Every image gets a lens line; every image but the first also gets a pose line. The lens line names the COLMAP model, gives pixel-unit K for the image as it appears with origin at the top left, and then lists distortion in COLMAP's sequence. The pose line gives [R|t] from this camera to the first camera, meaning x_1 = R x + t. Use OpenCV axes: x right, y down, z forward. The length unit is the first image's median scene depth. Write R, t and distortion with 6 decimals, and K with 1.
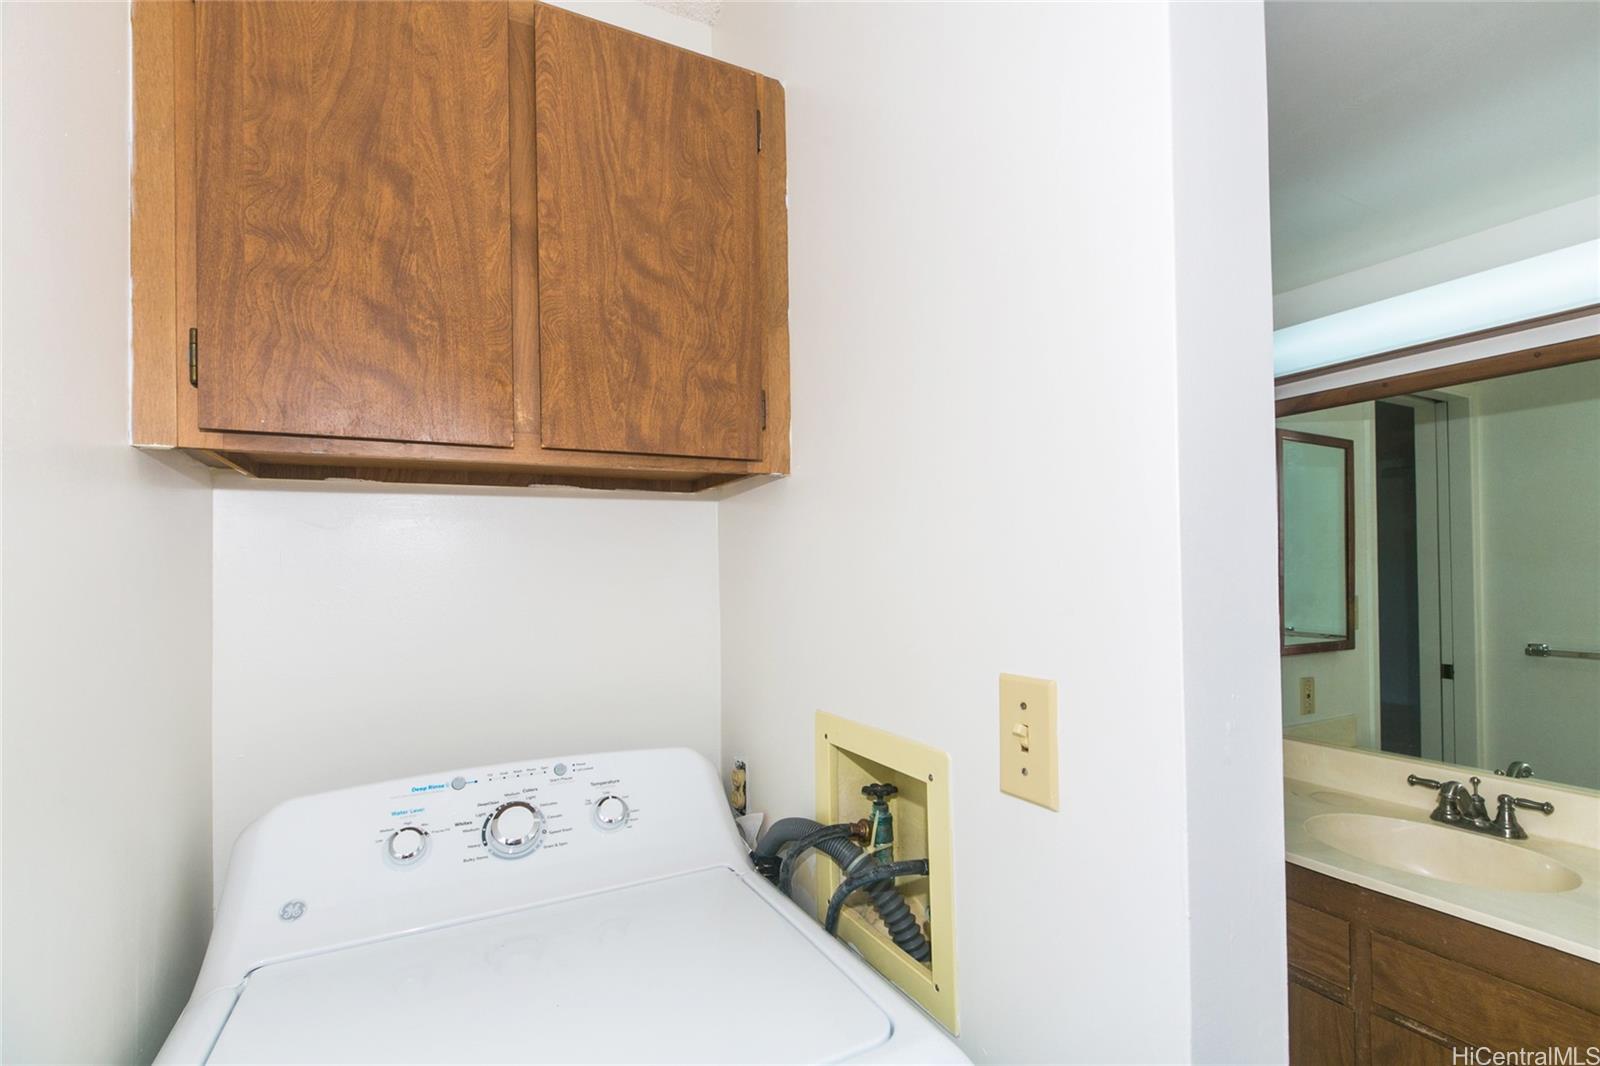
lens RADIAL K [[721.3, 0, 815.5], [0, 721.3, 539.4], [0, 0, 1]] dist [-0.001987, -0.001255]
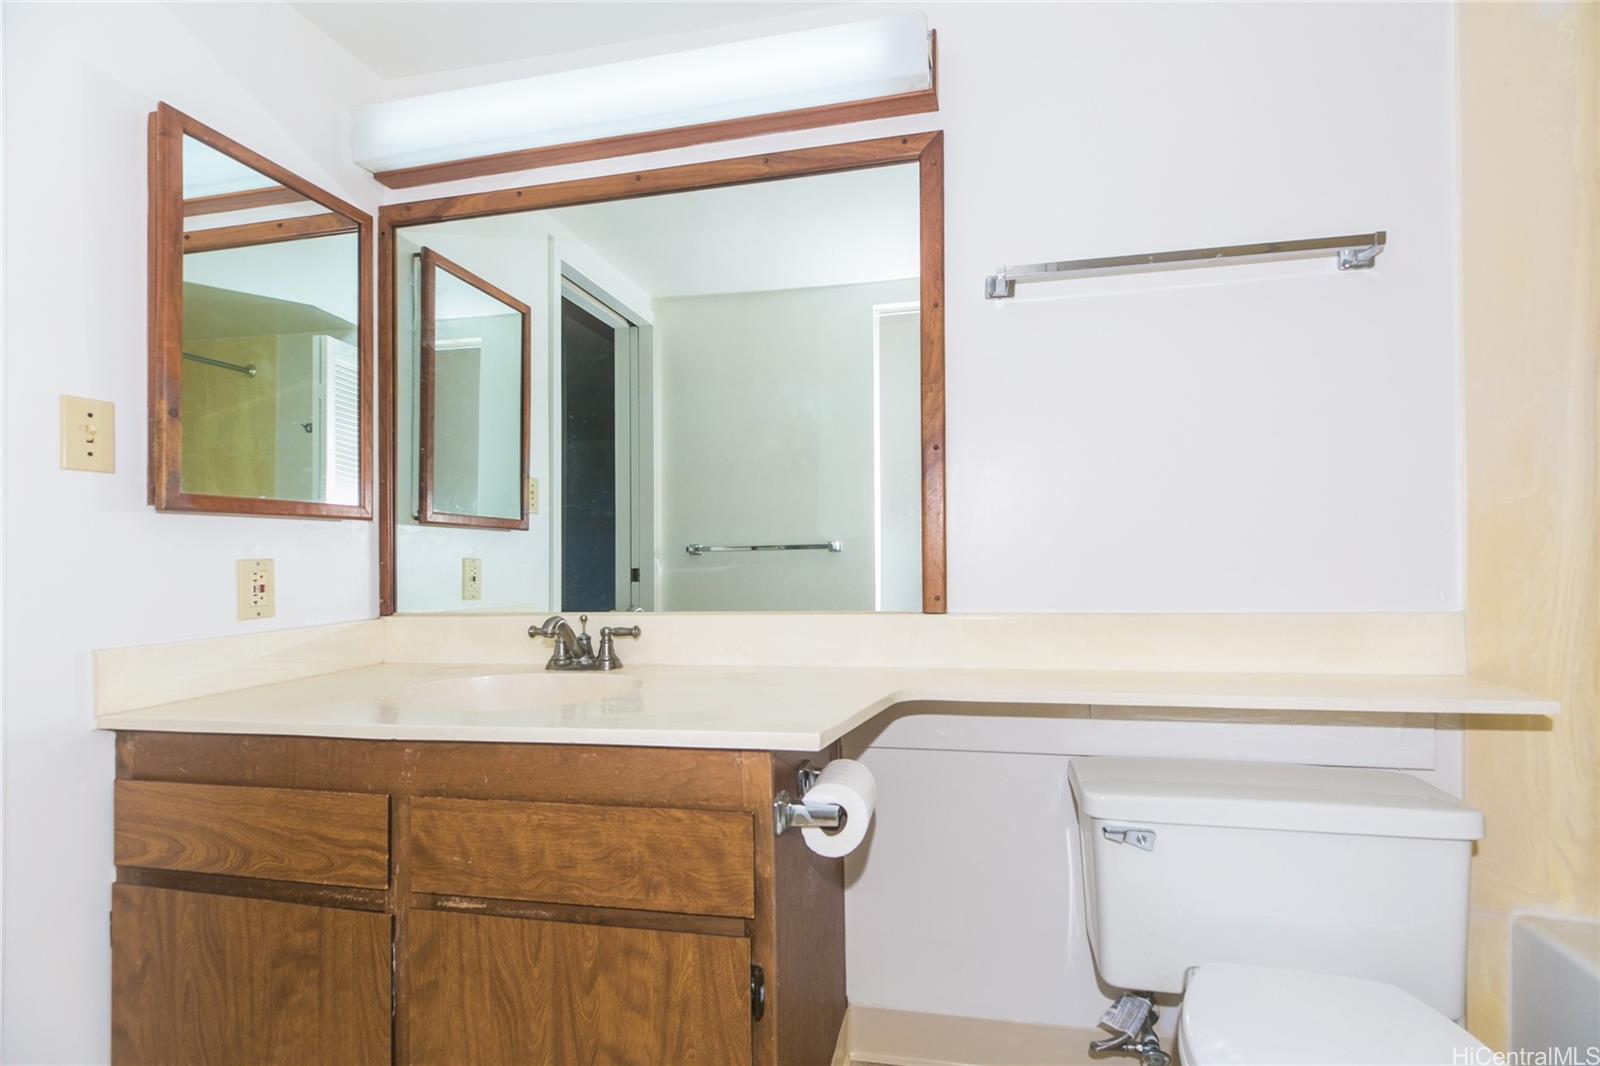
lens RADIAL K [[699.7, 0, 807.6], [0, 699.7, 536.8], [0, 0, 1]] dist [0.000510, -0.000819]
pose [[0.652570, 0.021147, 0.757433, 0.465081], [-0.011392, 0.999771, -0.018098, 0.271526], [-0.757643, 0.003182, 0.652662, 0.206363]]
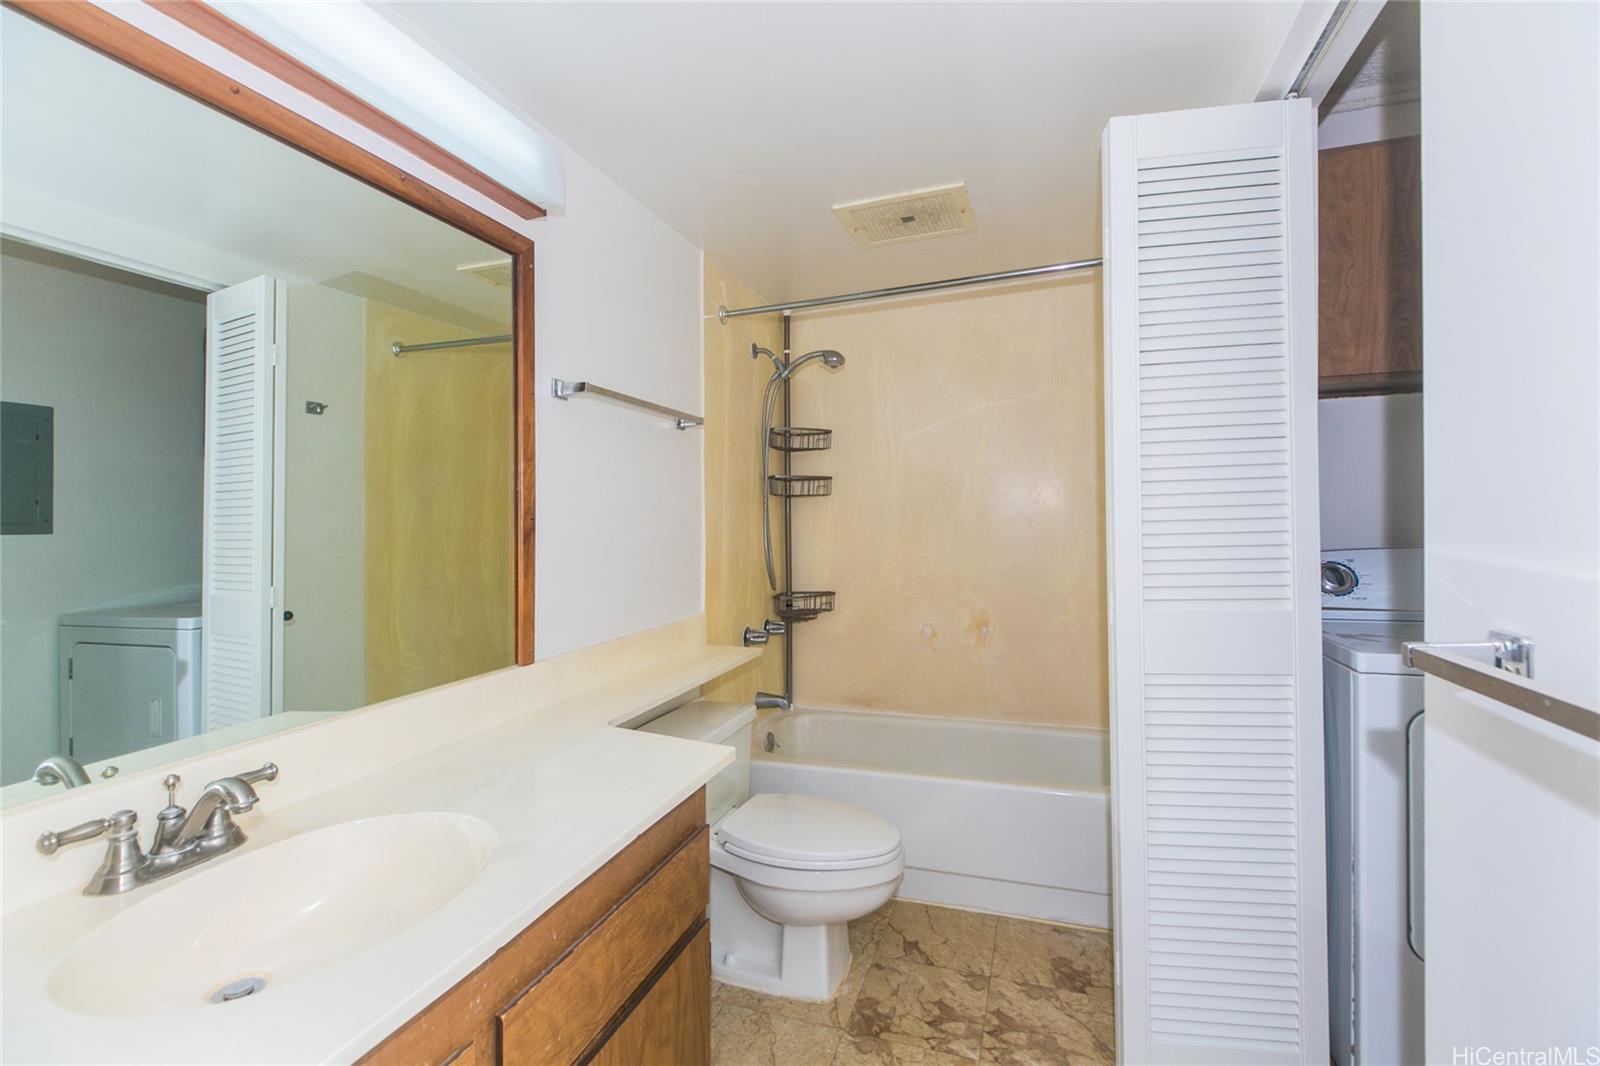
lens RADIAL K [[720.6, 0, 798.8], [0, 720.6, 513.6], [0, 0, 1]] dist [0.000397, -0.000310]
pose [[-0.667316, 0.035511, 0.743928, 0.180532], [0.005671, 0.999076, -0.042603, 0.170735], [-0.744753, -0.024210, -0.666901, 1.158256]]
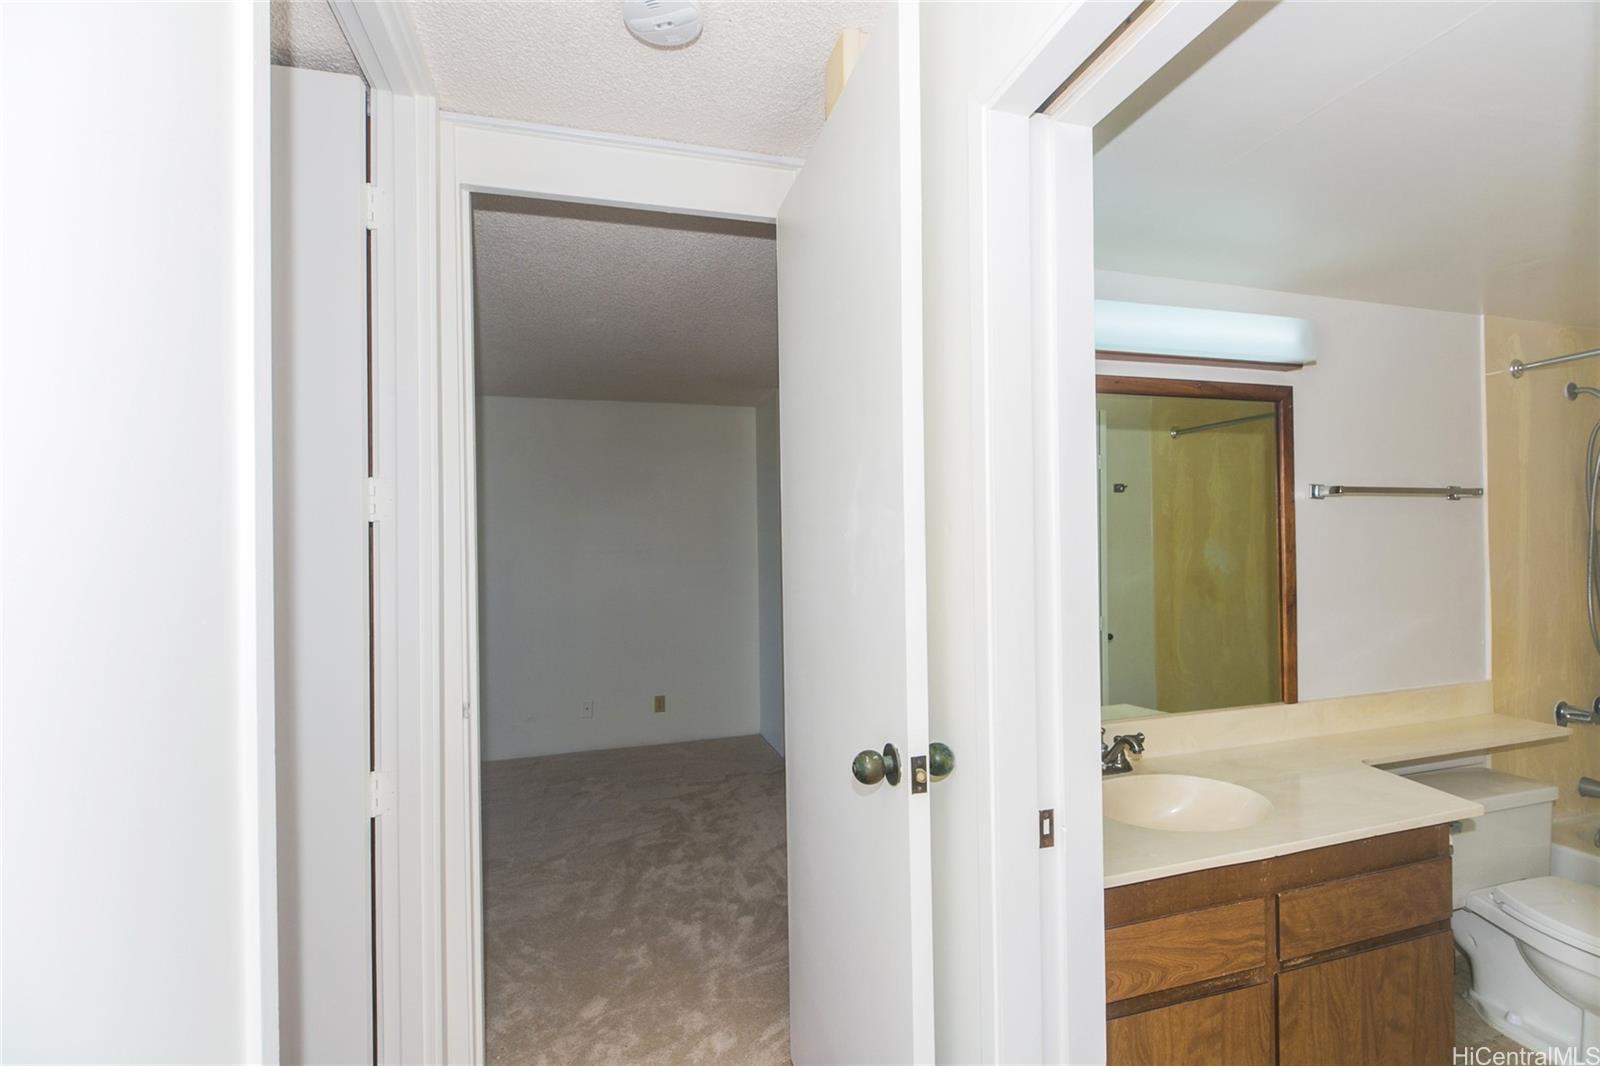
lens RADIAL K [[712.5, 0, 821.4], [0, 712.5, 527.0], [0, 0, 1]] dist [-0.000627, -0.000284]
pose [[0.209963, 0.035379, 0.977069, -0.390905], [-0.016651, 0.999330, -0.032607, 0.048065], [-0.977568, -0.009423, 0.210411, 1.378971]]
